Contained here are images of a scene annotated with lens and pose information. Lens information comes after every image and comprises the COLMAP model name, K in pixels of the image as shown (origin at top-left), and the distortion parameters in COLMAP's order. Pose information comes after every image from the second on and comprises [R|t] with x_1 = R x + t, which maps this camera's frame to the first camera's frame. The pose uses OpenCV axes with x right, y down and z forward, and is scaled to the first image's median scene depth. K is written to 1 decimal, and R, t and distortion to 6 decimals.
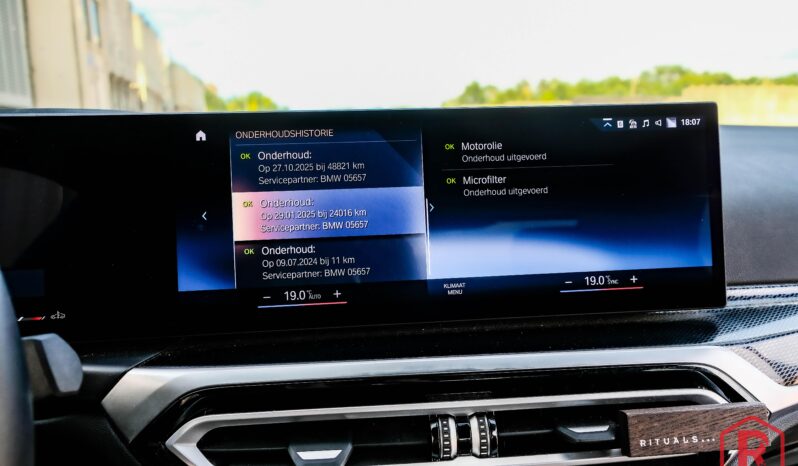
lens RADIAL K [[613.5, 0, 399.0], [0, 613.5, 233.0], [0, 0, 1]] dist [-0.030027, 0.027723]
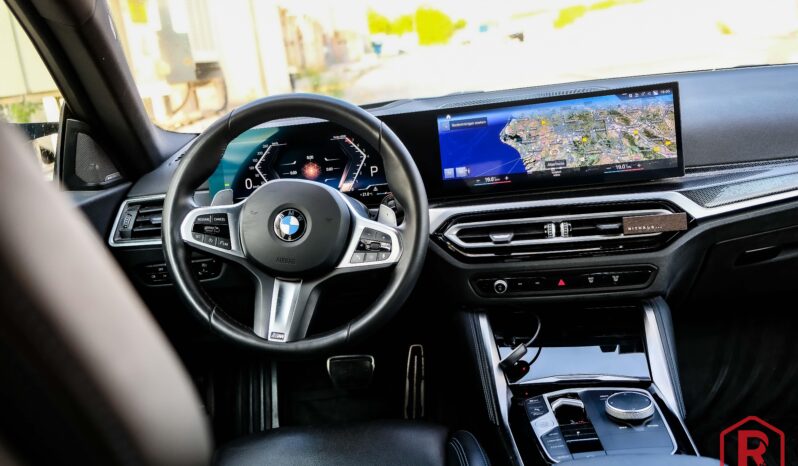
lens RADIAL K [[740.2, 0, 399.0], [0, 740.2, 233.0], [0, 0, 1]] dist [0.009083, 0.010883]
pose [[0.961032, -0.031884, -0.274592, 0.304834], [0.057200, 0.994765, 0.084685, 0.046600], [0.270454, -0.097092, 0.957825, -2.047864]]
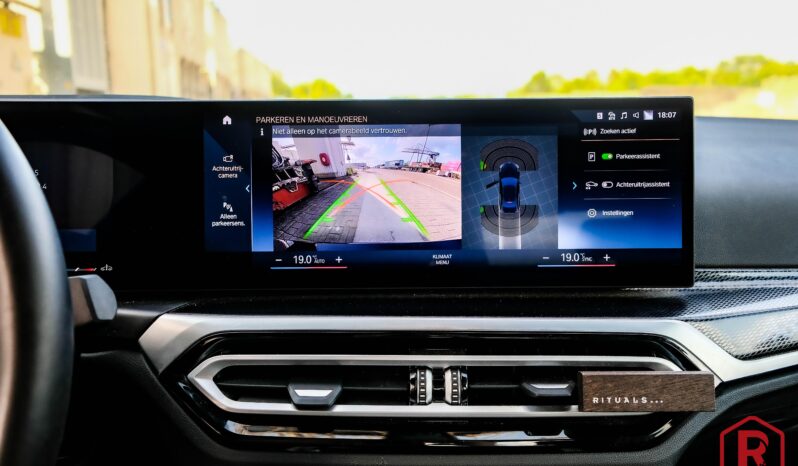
lens RADIAL K [[613.5, 0, 399.0], [0, 613.5, 233.0], [0, 0, 1]] dist [-0.030027, 0.027723]
pose [[0.994746, 0.034664, -0.096329, 0.128701], [-0.032763, 0.999237, 0.021246, 0.022509], [0.096992, -0.017978, 0.995123, -0.142493]]
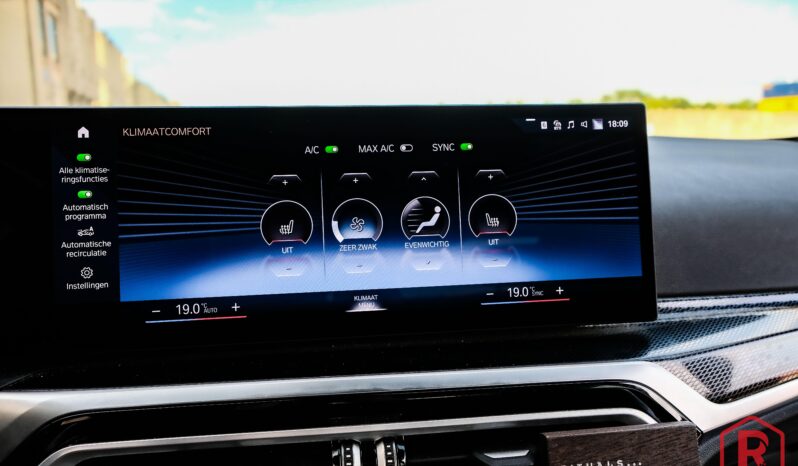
lens RADIAL K [[613.5, 0, 399.0], [0, 613.5, 233.0], [0, 0, 1]] dist [-0.030027, 0.027723]
pose [[0.998696, 0.001559, 0.051026, 0.100407], [0.000221, 0.999393, -0.034843, 0.022491], [-0.051049, 0.034809, 0.998089, 0.084586]]
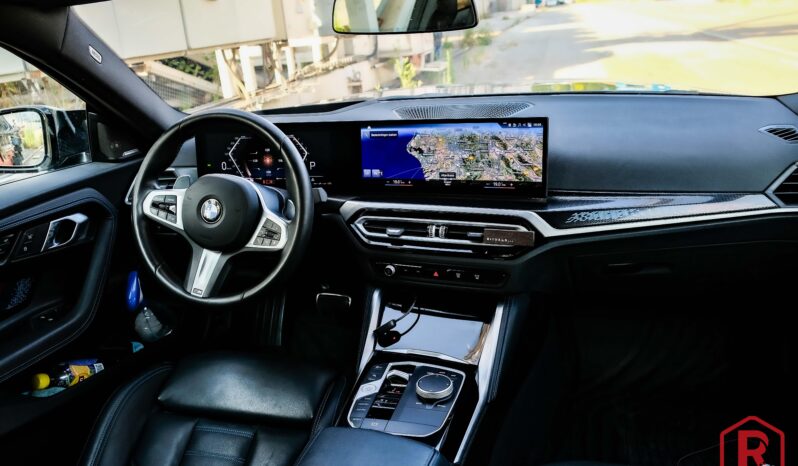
lens RADIAL K [[613.5, 0, 399.0], [0, 613.5, 233.0], [0, 0, 1]] dist [-0.030027, 0.027723]
pose [[0.873671, 0.110536, -0.473793, 1.361512], [-0.012789, 0.978730, 0.204754, -0.281541], [0.486348, -0.172828, 0.856502, -1.694259]]
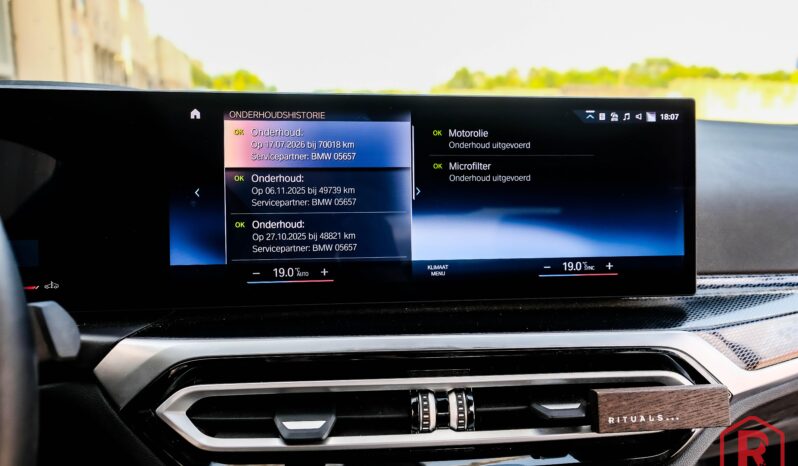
lens RADIAL K [[613.5, 0, 399.0], [0, 613.5, 233.0], [0, 0, 1]] dist [-0.030027, 0.027723]
pose [[0.999258, 0.028638, 0.025764, -0.004117], [-0.029327, 0.999211, 0.026795, 0.002141], [-0.024976, -0.027530, 0.999309, -0.037219]]
